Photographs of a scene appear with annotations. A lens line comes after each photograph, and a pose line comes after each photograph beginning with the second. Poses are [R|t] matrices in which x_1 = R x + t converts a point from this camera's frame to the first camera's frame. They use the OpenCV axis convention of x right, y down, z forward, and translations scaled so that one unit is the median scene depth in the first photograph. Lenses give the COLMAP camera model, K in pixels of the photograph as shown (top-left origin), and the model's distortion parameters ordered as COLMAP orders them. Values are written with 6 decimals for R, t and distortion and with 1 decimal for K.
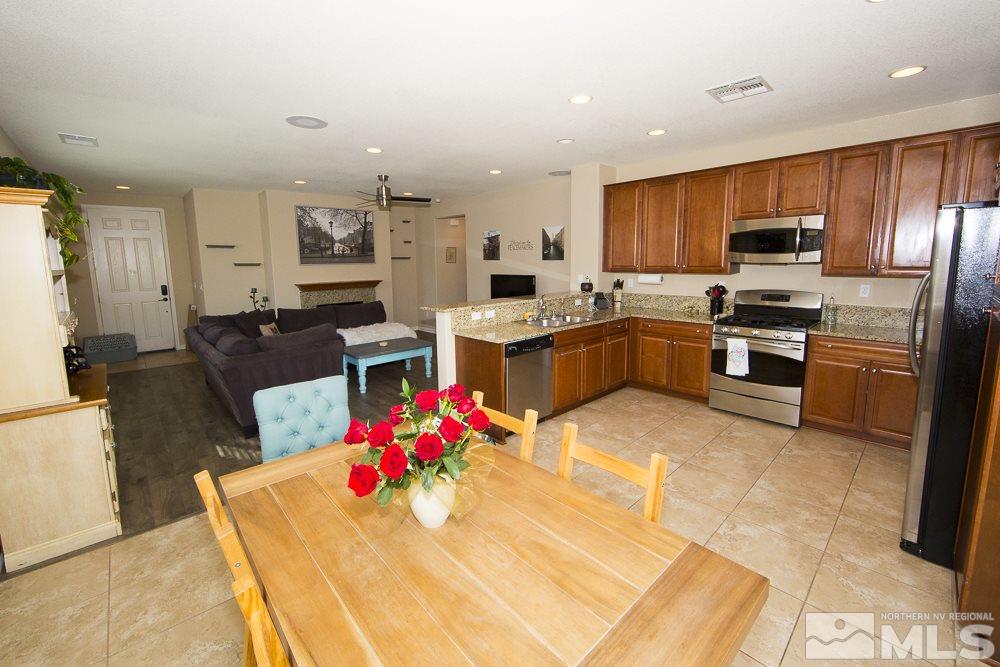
lens RADIAL K [[414.9, 0, 500.4], [0, 414.9, 314.6], [0, 0, 1]] dist [-0.001255, -0.000062]
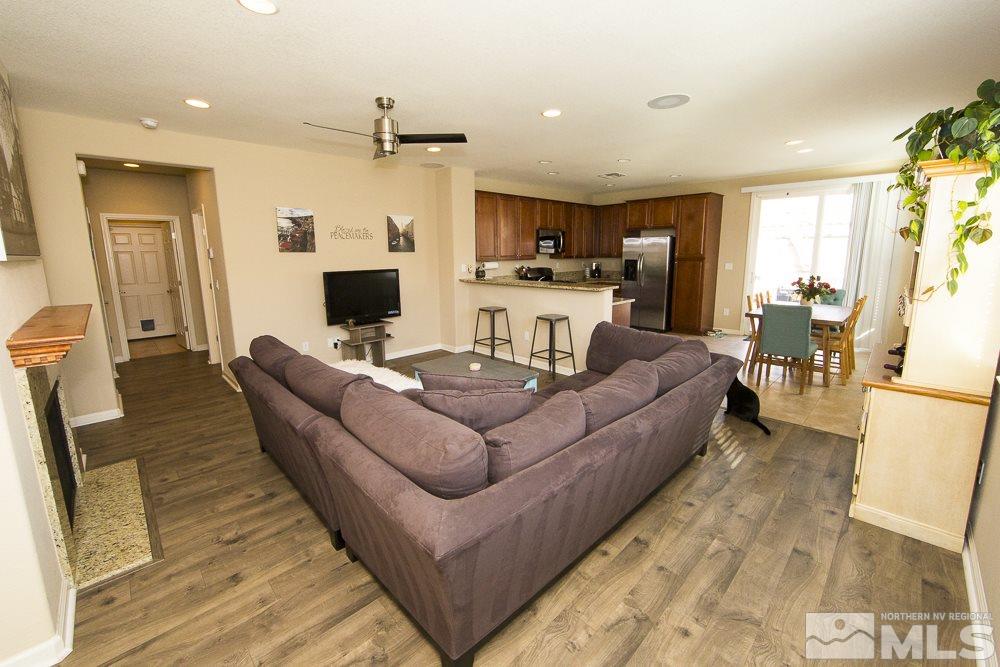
lens RADIAL K [[395.2, 0, 500.0], [0, 395.2, 333.5], [0, 0, 1]] dist [-0.001331, 0.000001]
pose [[-0.023805, -0.193077, 0.980895, -1.224045], [0.139897, 0.970875, 0.194500, -0.148242], [-0.989880, 0.141855, 0.003899, 1.244096]]
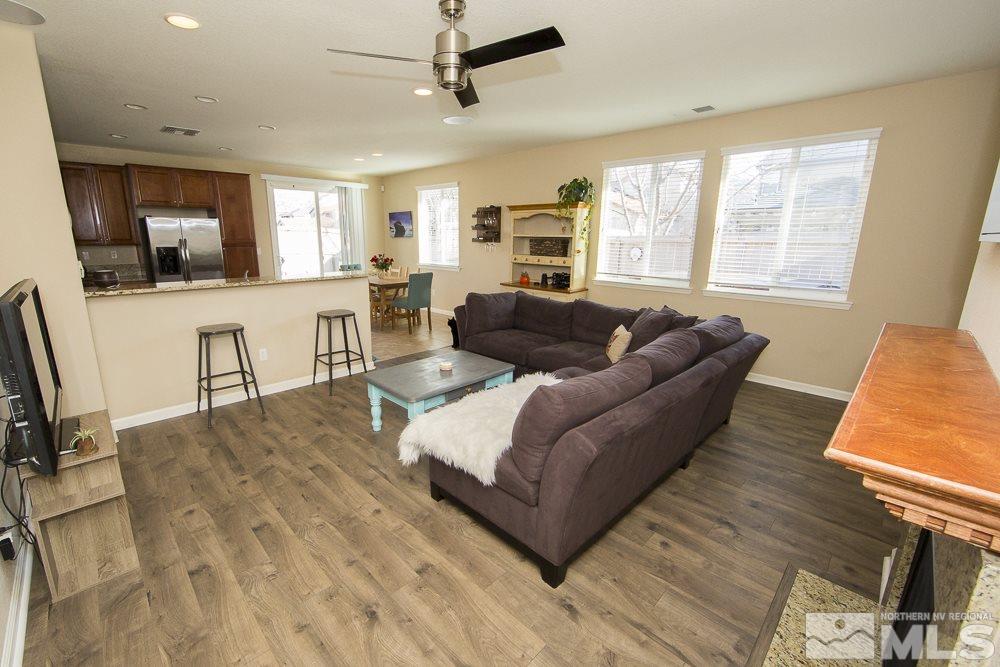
lens RADIAL K [[417.7, 0, 457.0], [0, 417.7, 350.0], [0, 0, 1]] dist [-0.000623, 0.000001]
pose [[-0.999873, 0.009116, 0.013084, -0.414555], [0.013502, 0.920561, 0.390366, -0.262470], [-0.008486, 0.390493, -0.920567, 2.047906]]
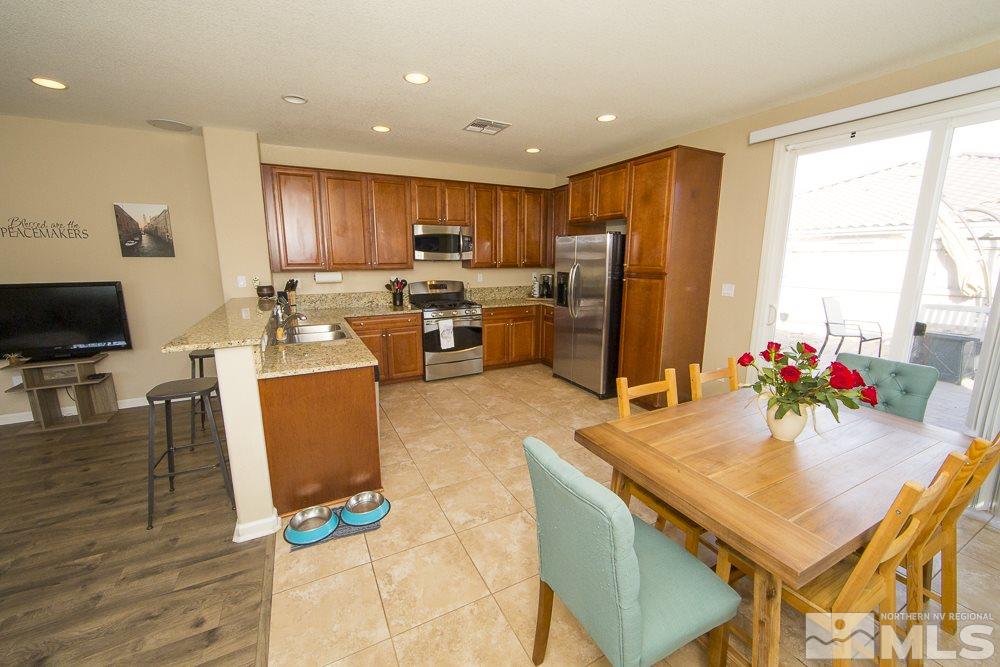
lens RADIAL K [[395.2, 0, 500.0], [0, 395.2, 333.5], [0, 0, 1]] dist [-0.001331, 0.000001]
pose [[0.274011, -0.175759, 0.945530, -0.512651], [0.123609, 0.981440, 0.146613, -0.056020], [-0.953750, 0.076703, 0.290651, 0.468720]]
